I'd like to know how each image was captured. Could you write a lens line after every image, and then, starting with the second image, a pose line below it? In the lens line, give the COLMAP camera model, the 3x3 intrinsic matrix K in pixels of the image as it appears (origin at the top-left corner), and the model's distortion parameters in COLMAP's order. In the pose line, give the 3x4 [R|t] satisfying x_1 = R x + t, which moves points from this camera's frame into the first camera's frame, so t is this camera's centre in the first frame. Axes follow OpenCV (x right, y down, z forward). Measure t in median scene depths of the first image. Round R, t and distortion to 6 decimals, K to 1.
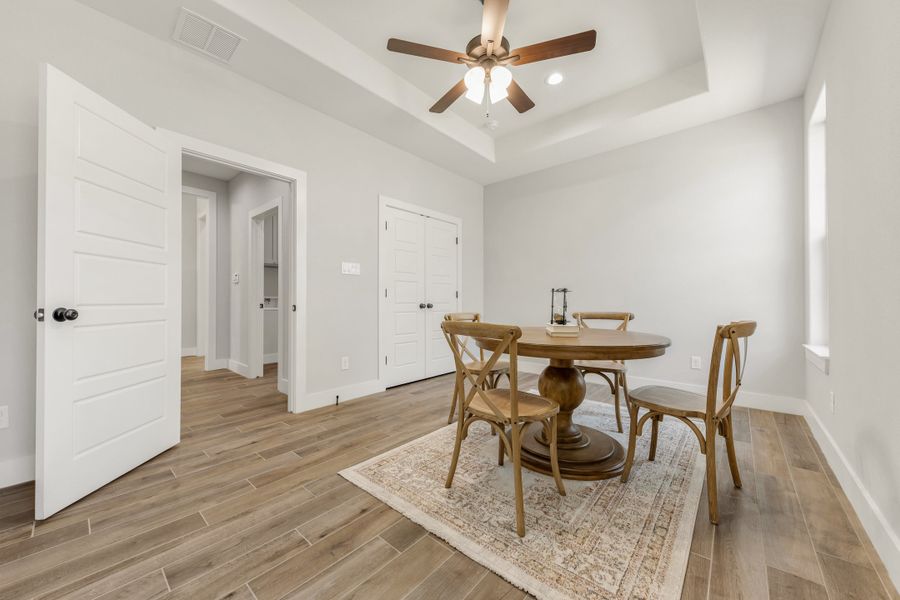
lens RADIAL K [[332.4, 0, 448.7], [0, 332.4, 298.0], [0, 0, 1]] dist [0.007597, -0.000042]
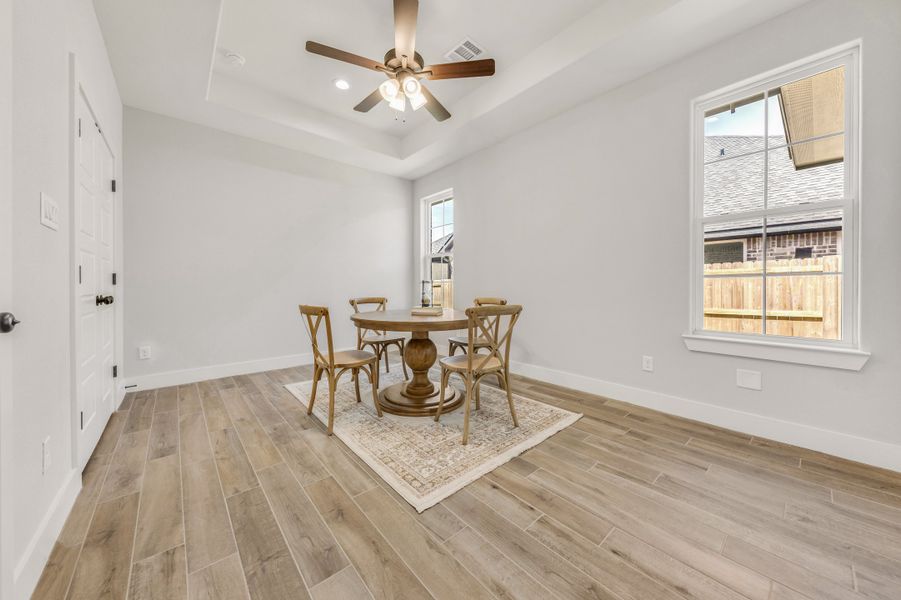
lens RADIAL K [[315.7, 0, 446.1], [0, 315.7, 285.2], [0, 0, 1]] dist [0.001661, -0.000017]
pose [[0.141415, 0.002985, 0.989946, -1.109317], [-0.004479, 0.999987, -0.002375, -0.004449], [-0.989940, -0.004098, 0.141426, 0.877833]]
